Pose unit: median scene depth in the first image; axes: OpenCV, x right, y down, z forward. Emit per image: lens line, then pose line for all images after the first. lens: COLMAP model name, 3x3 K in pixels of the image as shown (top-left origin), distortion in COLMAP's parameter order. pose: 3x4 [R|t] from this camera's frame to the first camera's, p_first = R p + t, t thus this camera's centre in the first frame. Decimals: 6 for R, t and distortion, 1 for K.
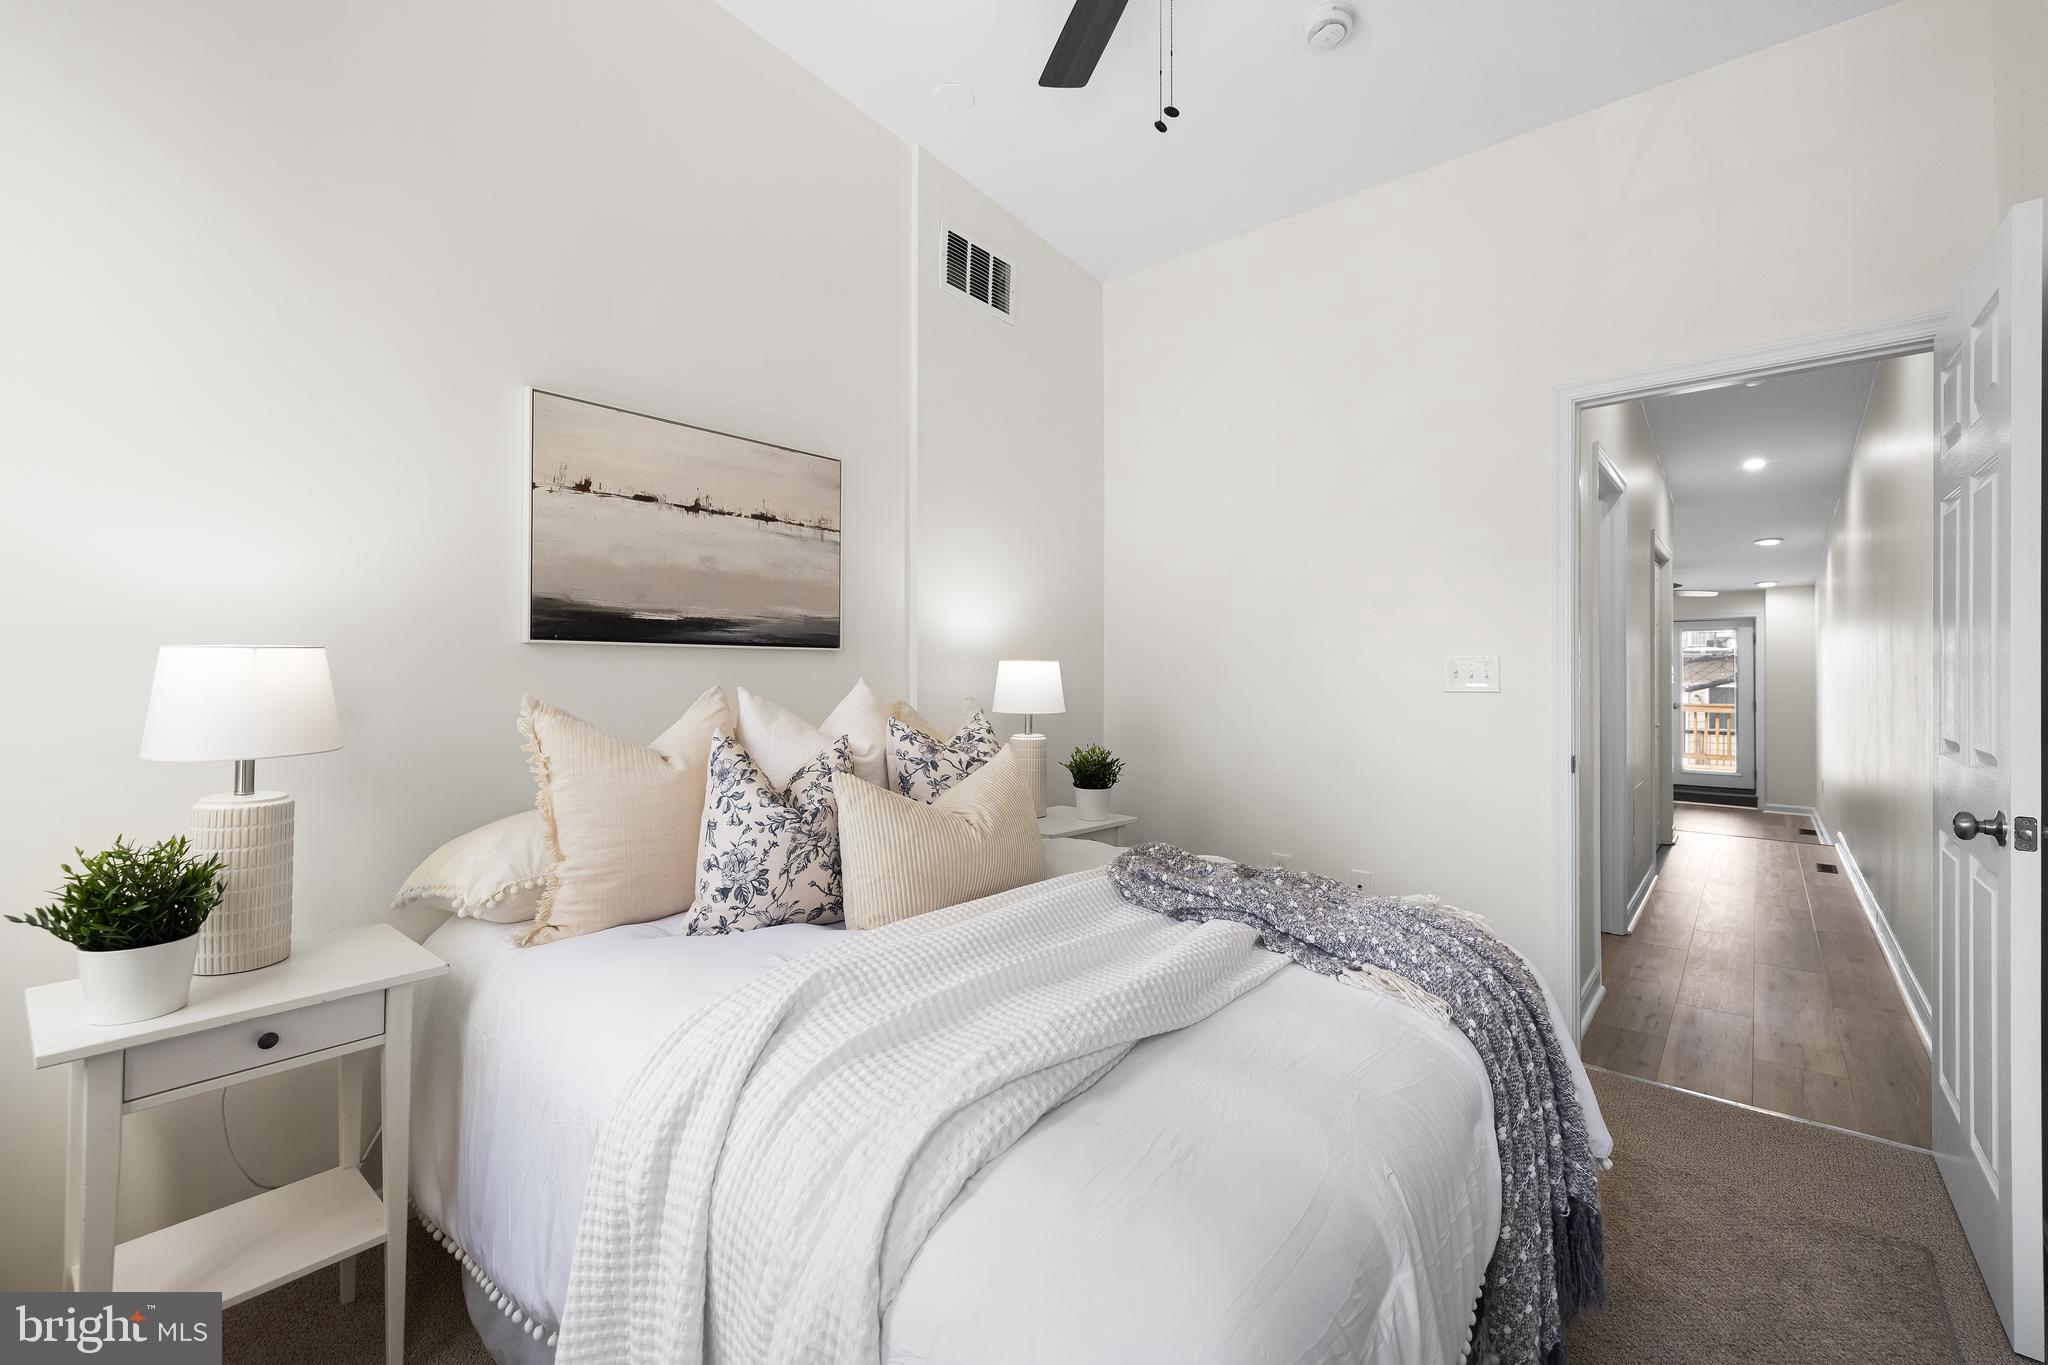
lens RADIAL K [[859.7, 0, 1026.7], [0, 859.7, 675.2], [0, 0, 1]] dist [0.000232, 0.000098]
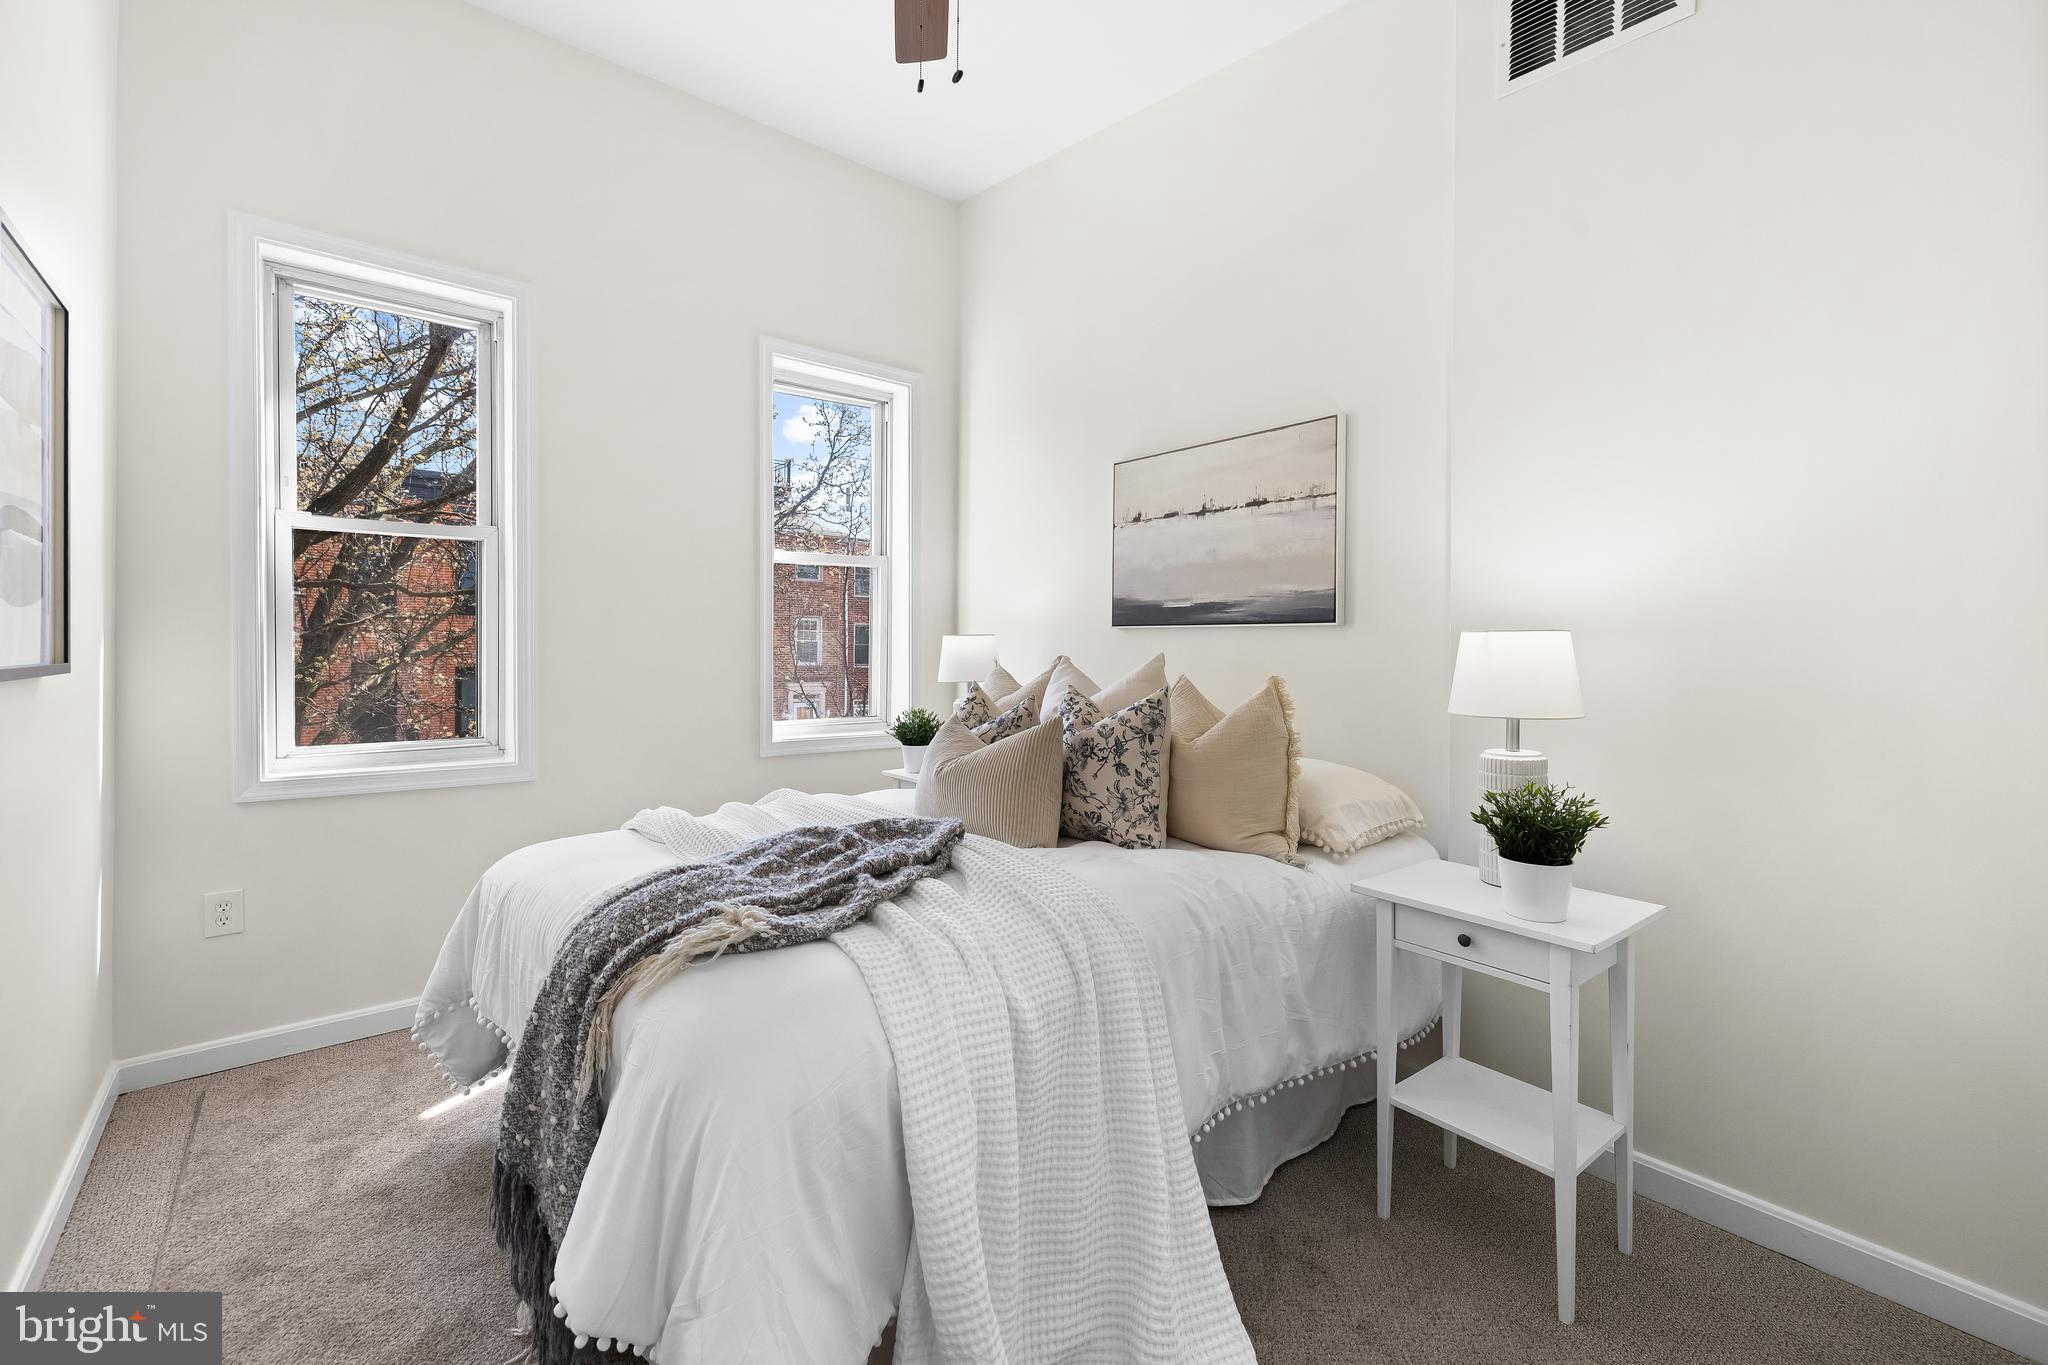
lens RADIAL K [[876.4, 0, 1025.6], [0, 876.4, 634.1], [0, 0, 1]] dist [0.001434, -0.000172]
pose [[-0.181133, -0.017635, -0.983300, 0.814790], [-0.011237, 0.999811, -0.015861, -0.000994], [0.983394, 0.008177, -0.181297, 0.925068]]
